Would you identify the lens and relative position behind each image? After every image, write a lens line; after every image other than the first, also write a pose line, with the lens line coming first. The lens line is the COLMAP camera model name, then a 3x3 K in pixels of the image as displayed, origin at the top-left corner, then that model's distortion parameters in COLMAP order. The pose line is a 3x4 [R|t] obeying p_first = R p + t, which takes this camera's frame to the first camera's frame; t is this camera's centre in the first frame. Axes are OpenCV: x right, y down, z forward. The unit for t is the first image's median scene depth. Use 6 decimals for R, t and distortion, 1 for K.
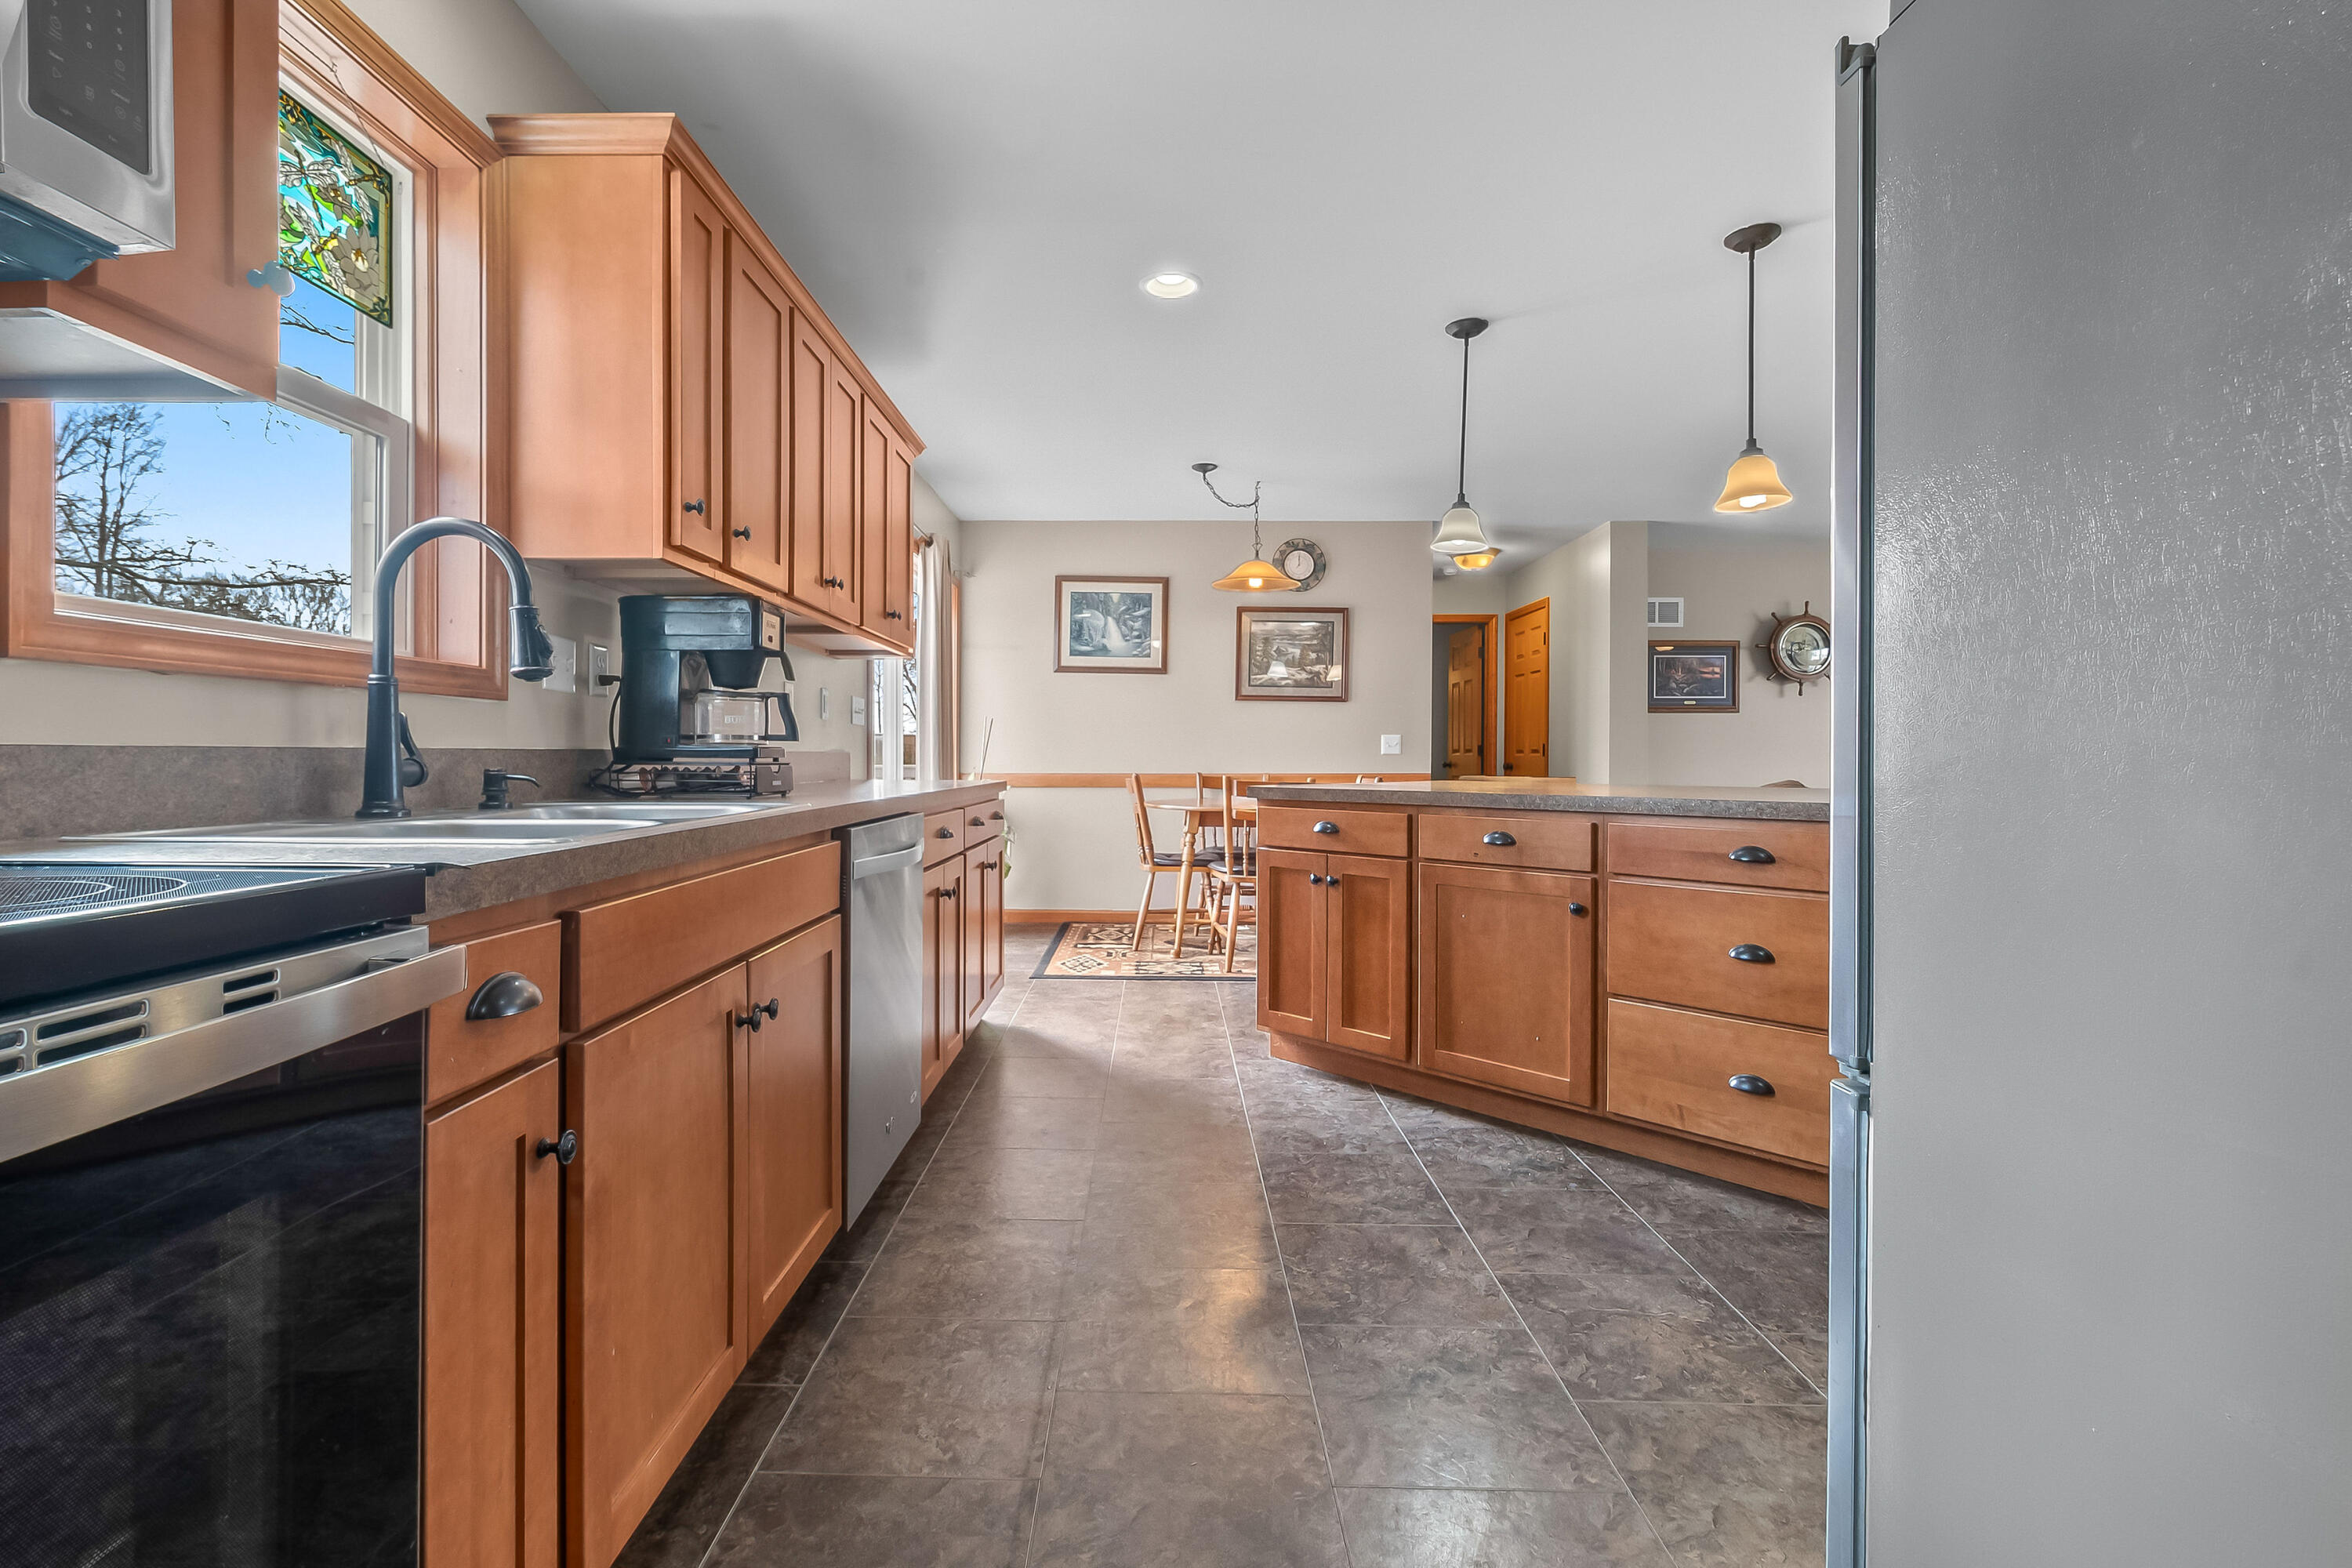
lens RADIAL K [[1041.8, 0, 1130.2], [0, 1041.8, 759.8], [0, 0, 1]] dist [0.005151, -0.003430]
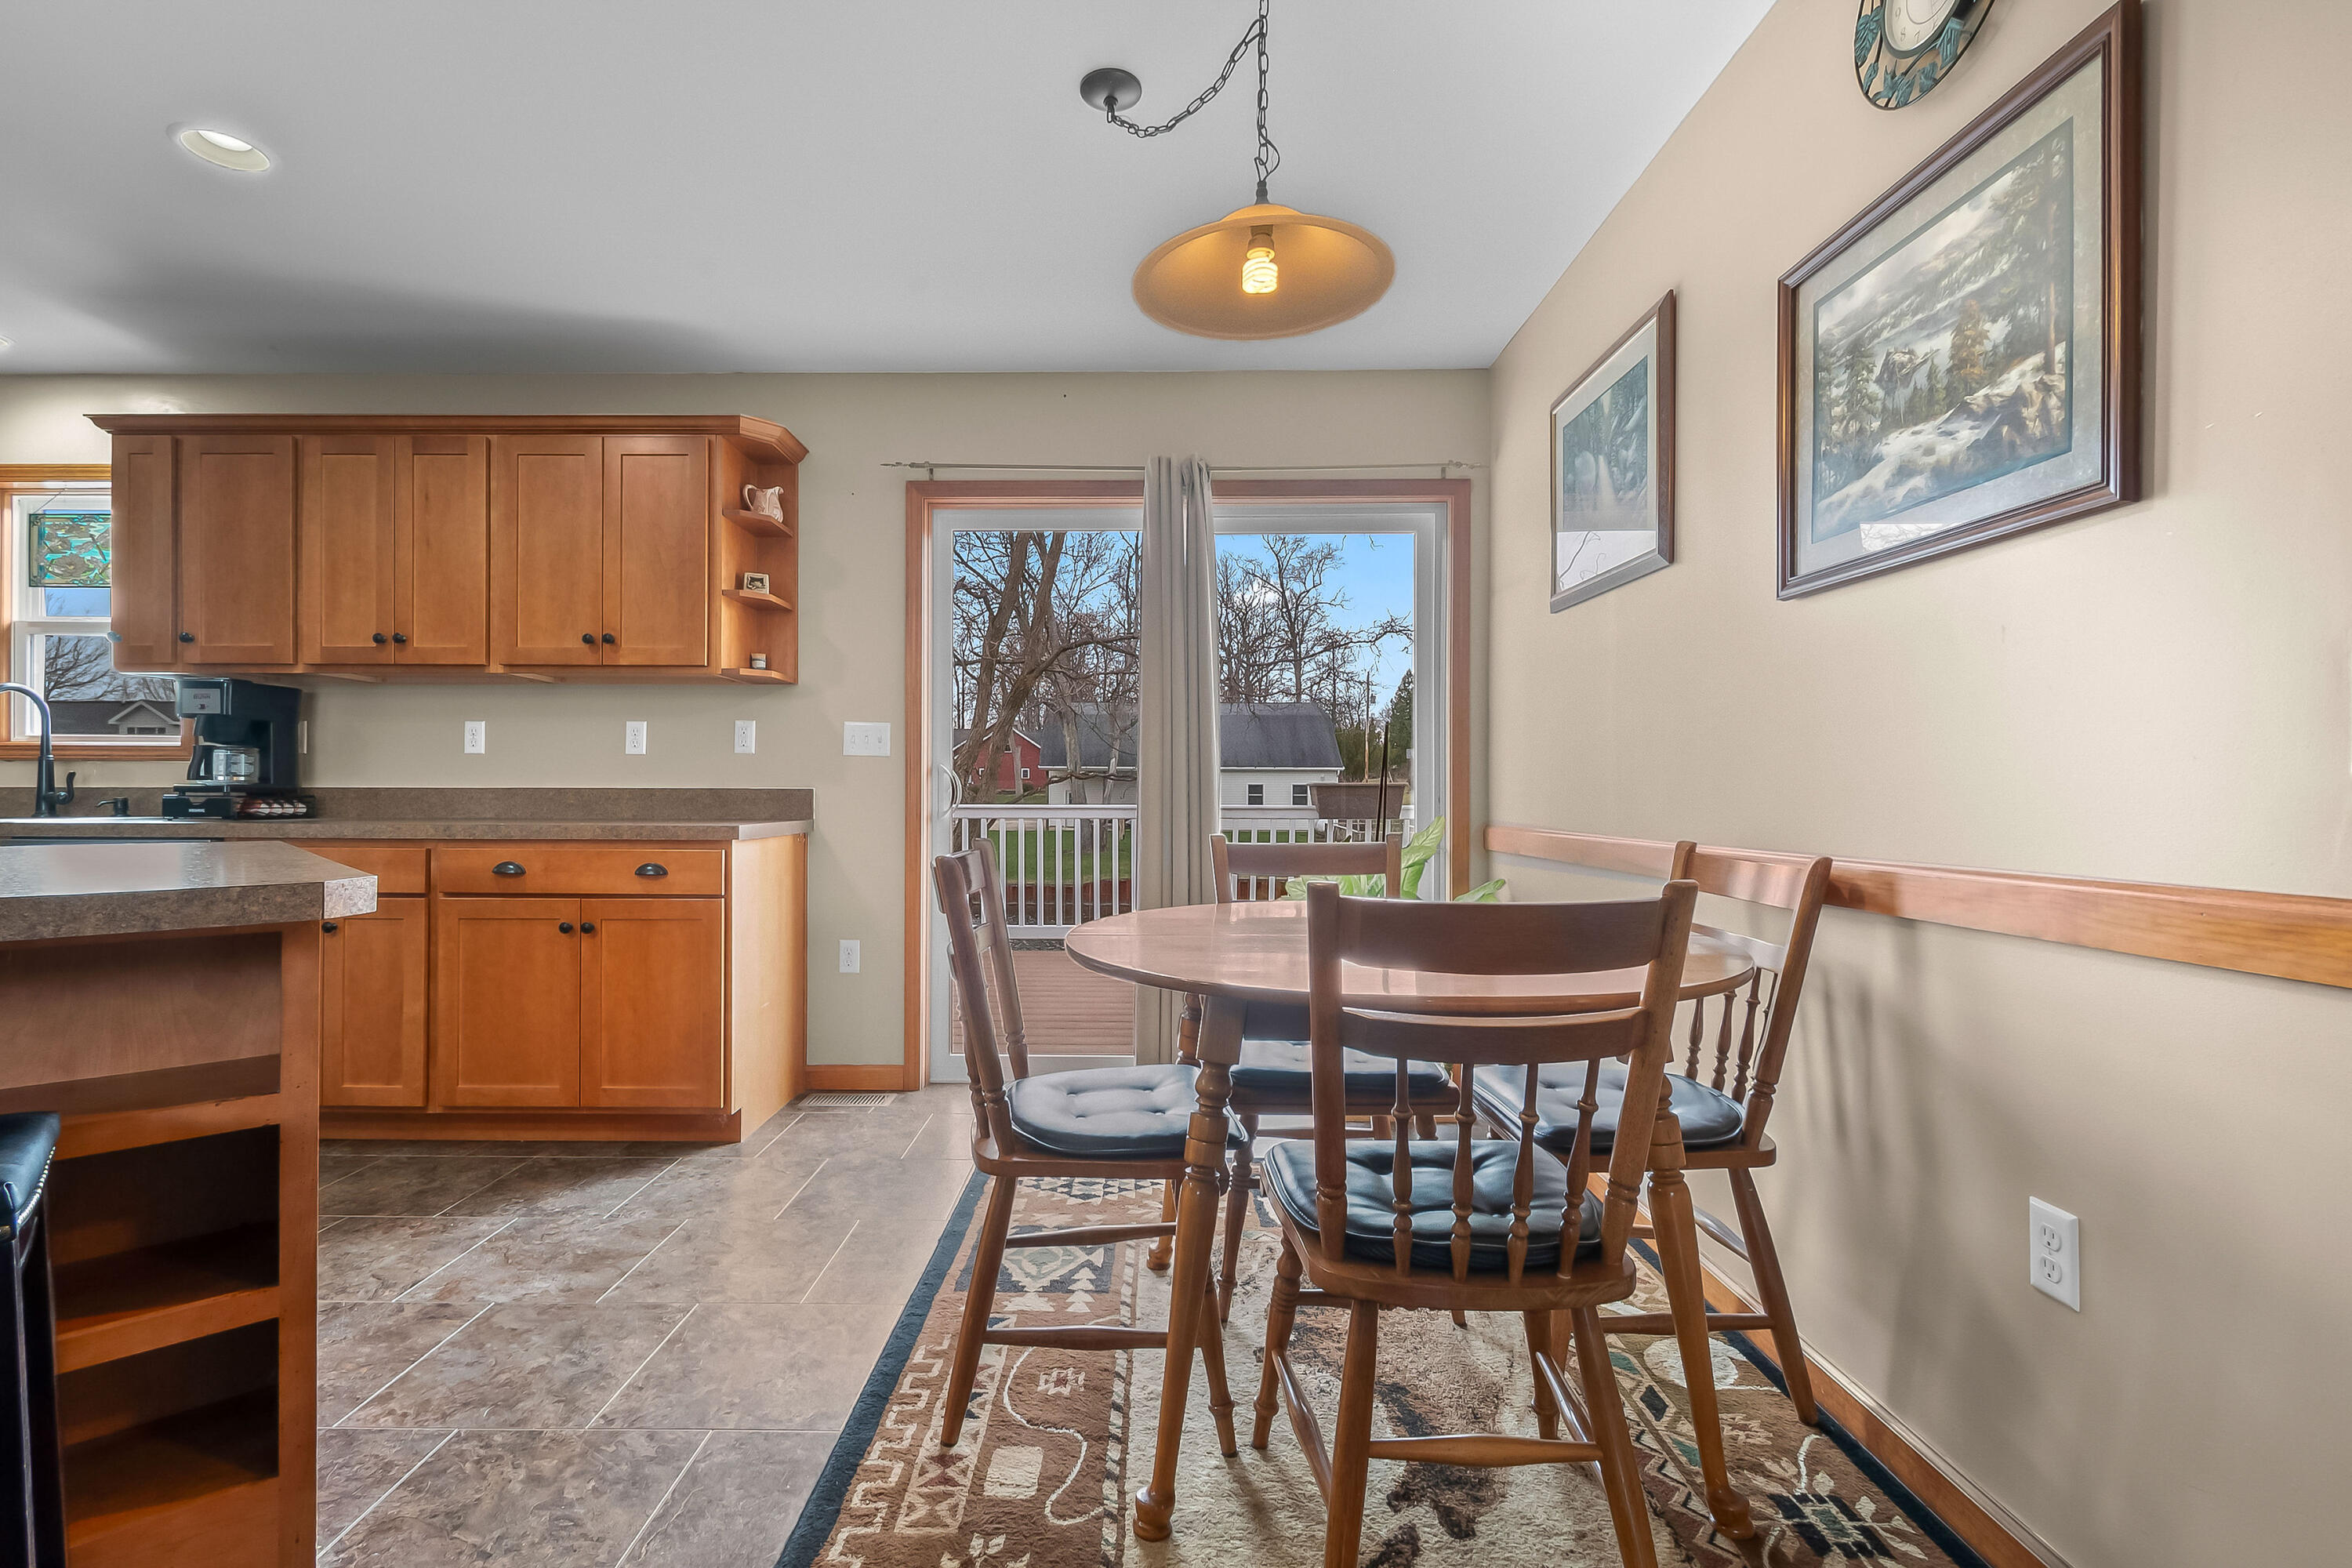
lens RADIAL K [[1041.8, 0, 1144.8], [0, 1041.8, 793.9], [0, 0, 1]] dist [0.005151, -0.003430]
pose [[0.008548, -0.003939, -0.999956, 0.522598], [-0.005126, 0.999979, -0.003983, -0.000788], [0.999950, 0.005160, 0.008528, 1.081473]]
